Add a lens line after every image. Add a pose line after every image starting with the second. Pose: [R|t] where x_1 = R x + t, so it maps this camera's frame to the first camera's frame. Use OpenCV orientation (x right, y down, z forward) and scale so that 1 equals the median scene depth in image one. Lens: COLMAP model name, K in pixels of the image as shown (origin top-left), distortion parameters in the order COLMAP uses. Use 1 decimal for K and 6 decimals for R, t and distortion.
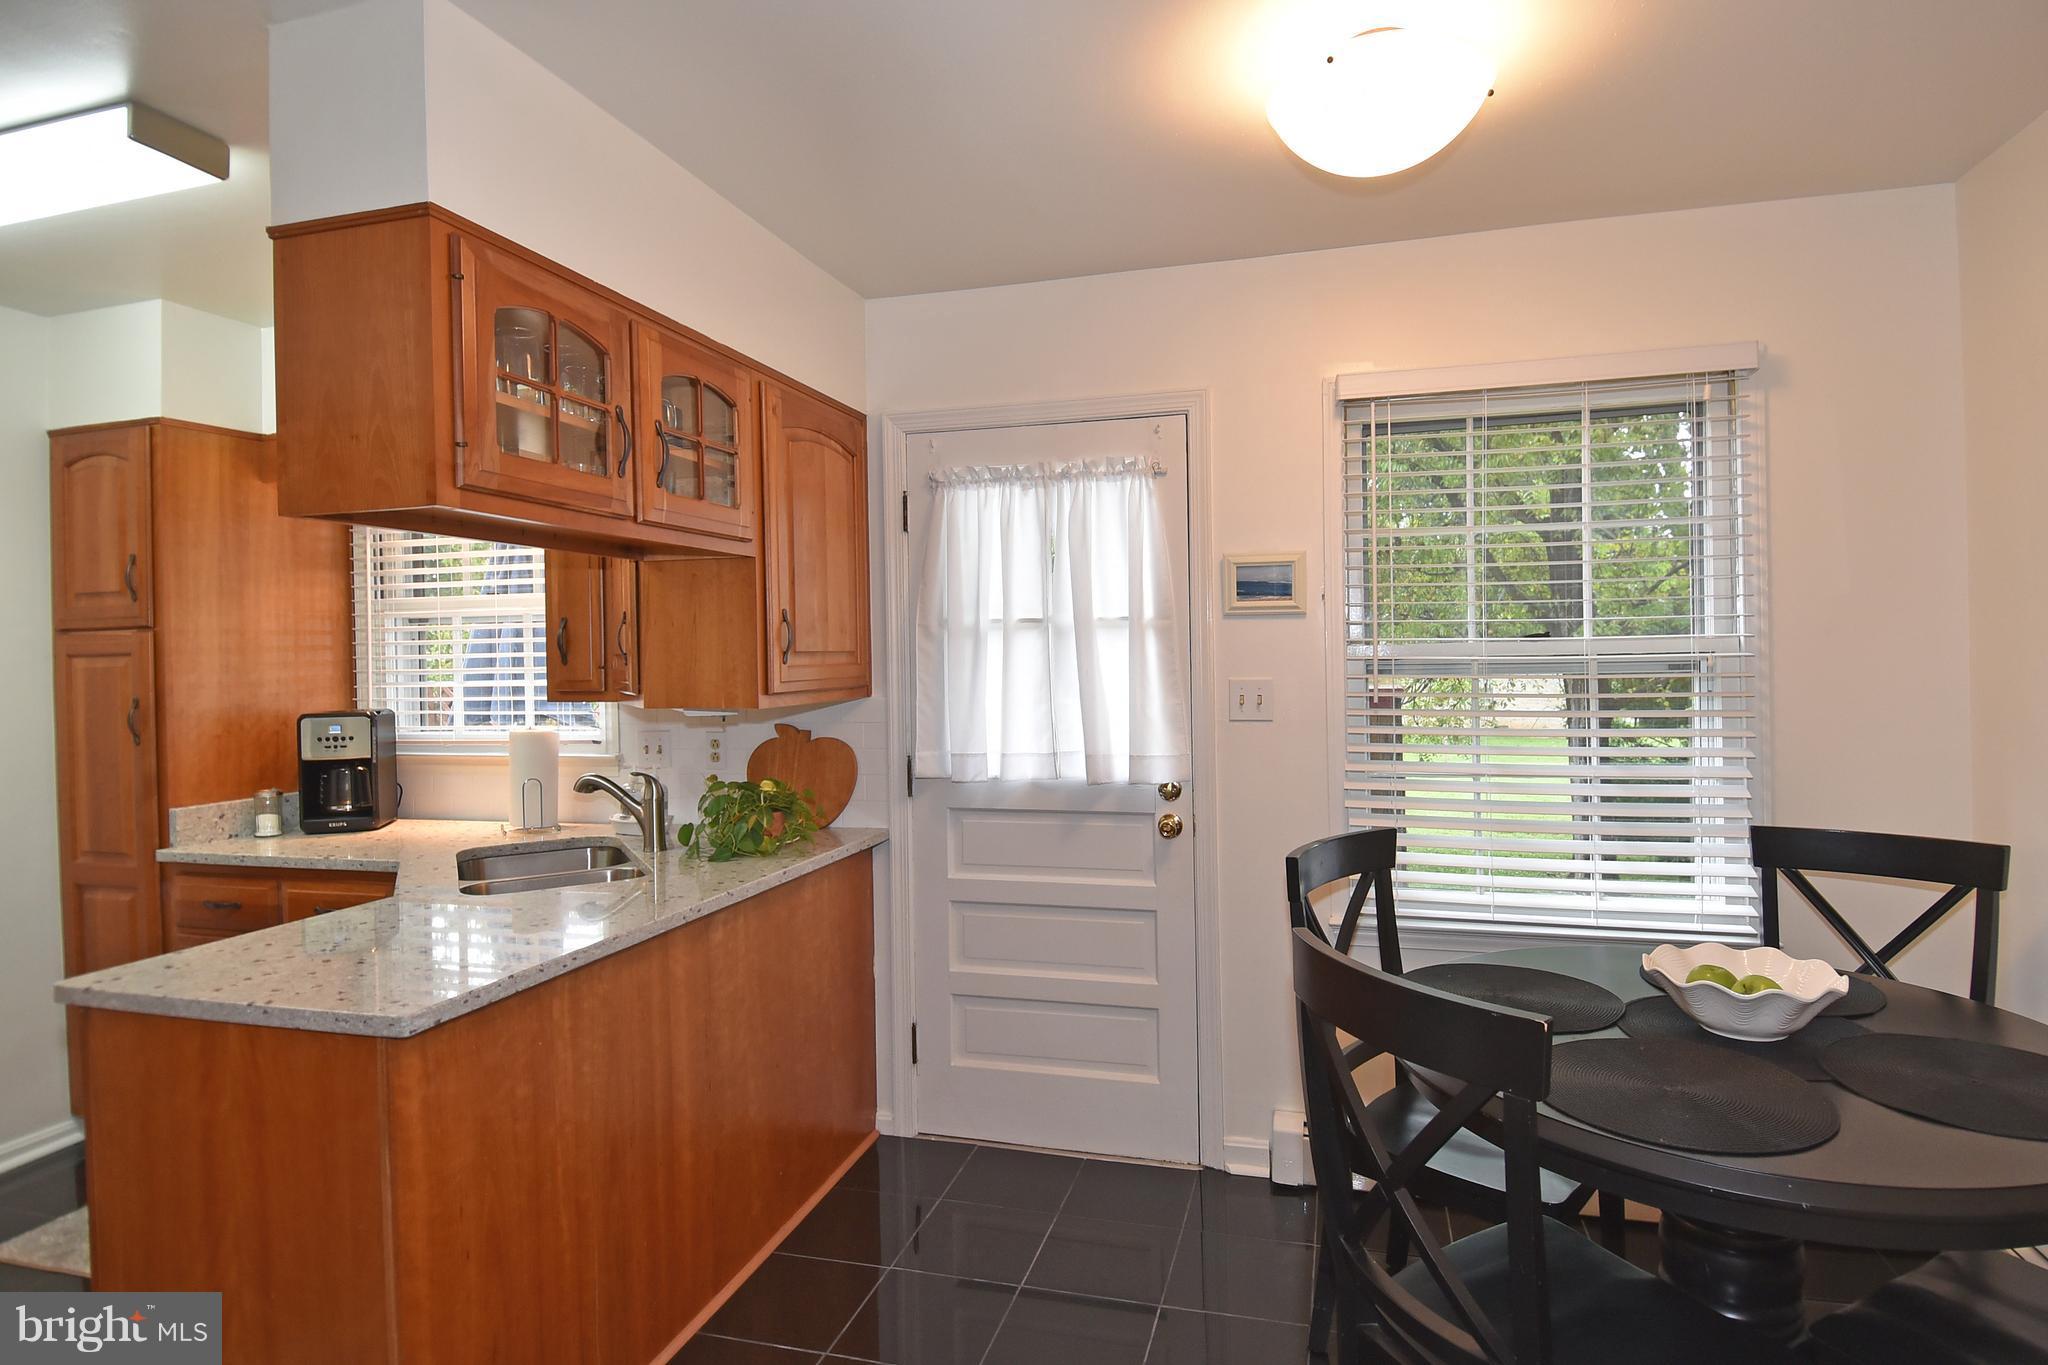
lens RADIAL K [[1079.4, 0, 1036.3], [0, 1079.4, 665.1], [0, 0, 1]] dist [0.021157, -0.022437]
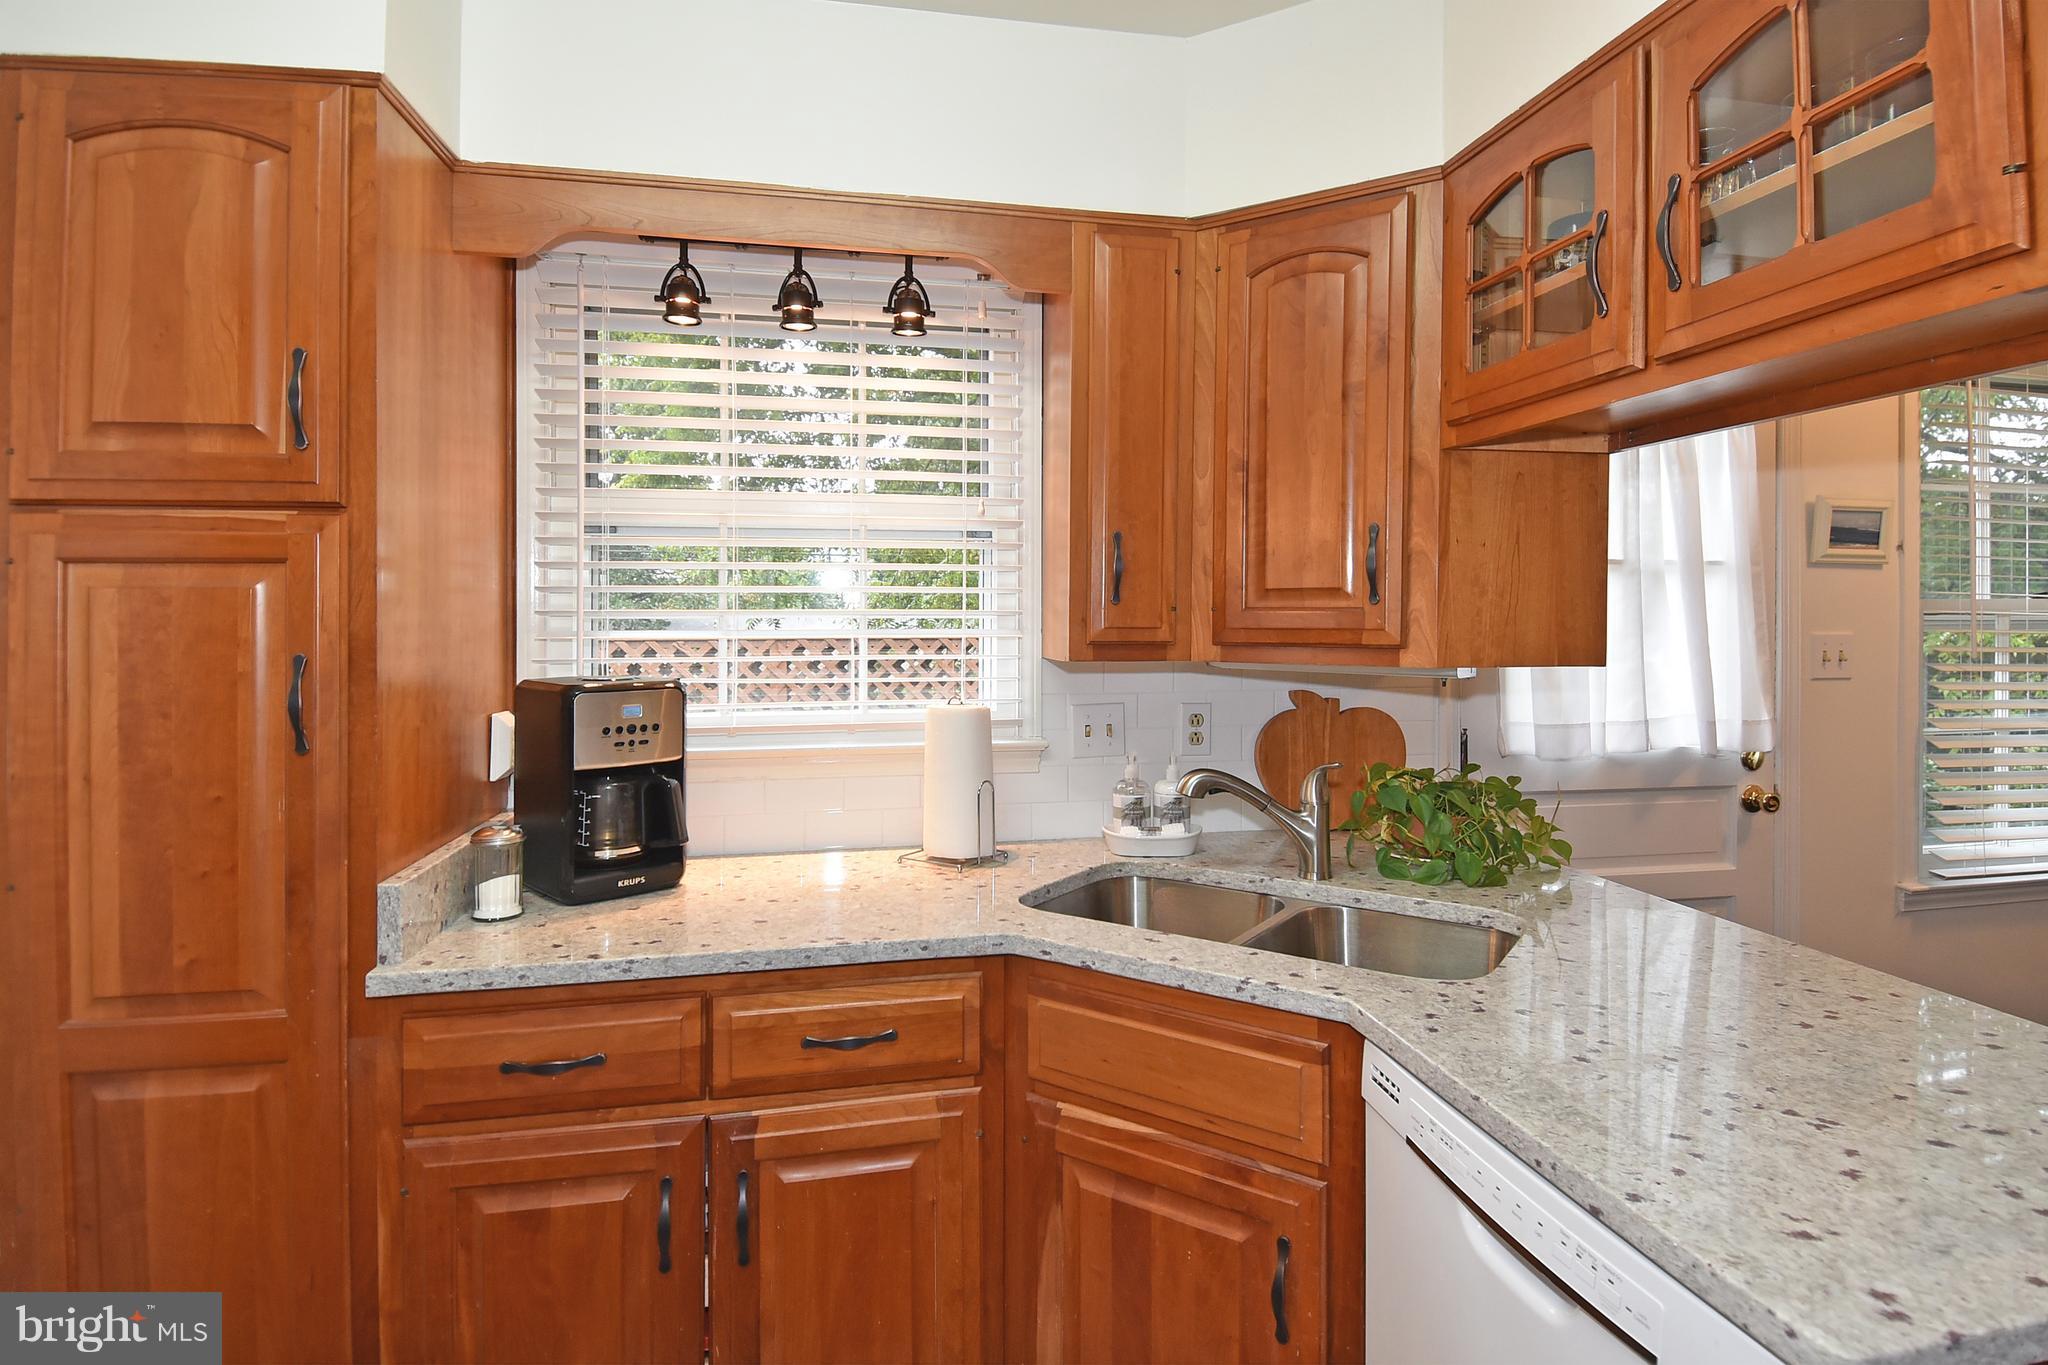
lens RADIAL K [[1079.4, 0, 1025.3], [0, 1079.4, 622.7], [0, 0, 1]] dist [0.021157, -0.022437]
pose [[0.896405, 0.013883, 0.443018, -0.792184], [-0.009091, 0.999875, -0.012939, 0.021021], [-0.443142, 0.007572, 0.896419, 0.459820]]
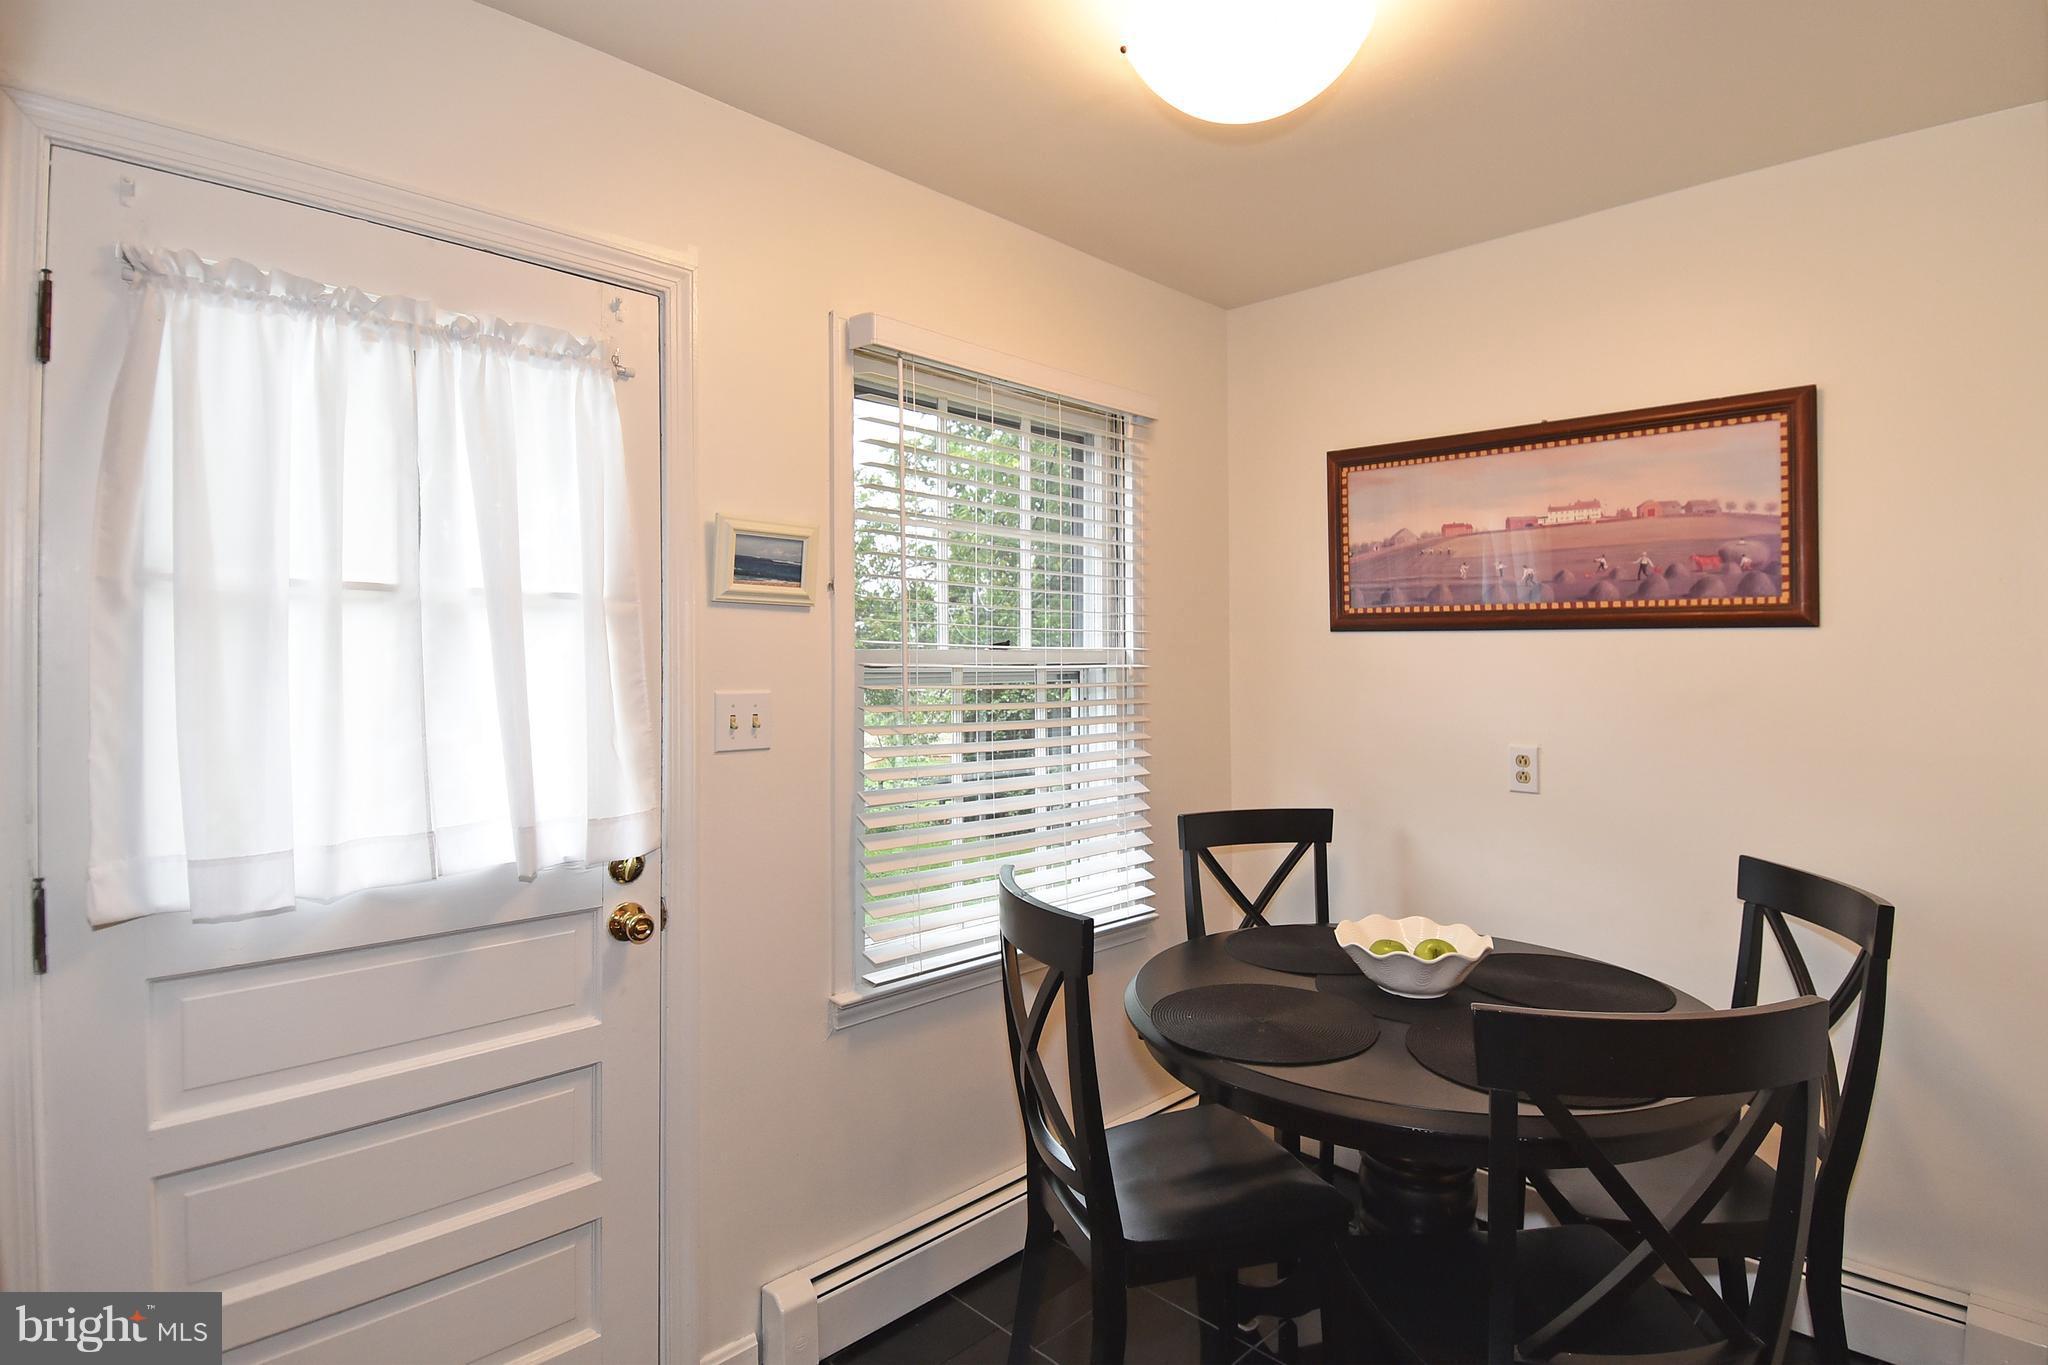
lens RADIAL K [[1079.4, 0, 1074.0], [0, 1079.4, 661.6], [0, 0, 1]] dist [0.021157, -0.022437]
pose [[0.461692, 0.014797, 0.886917, -0.323518], [0.001440, 0.999847, -0.017431, 0.004918], [-0.887039, 0.009325, 0.461601, 0.456128]]
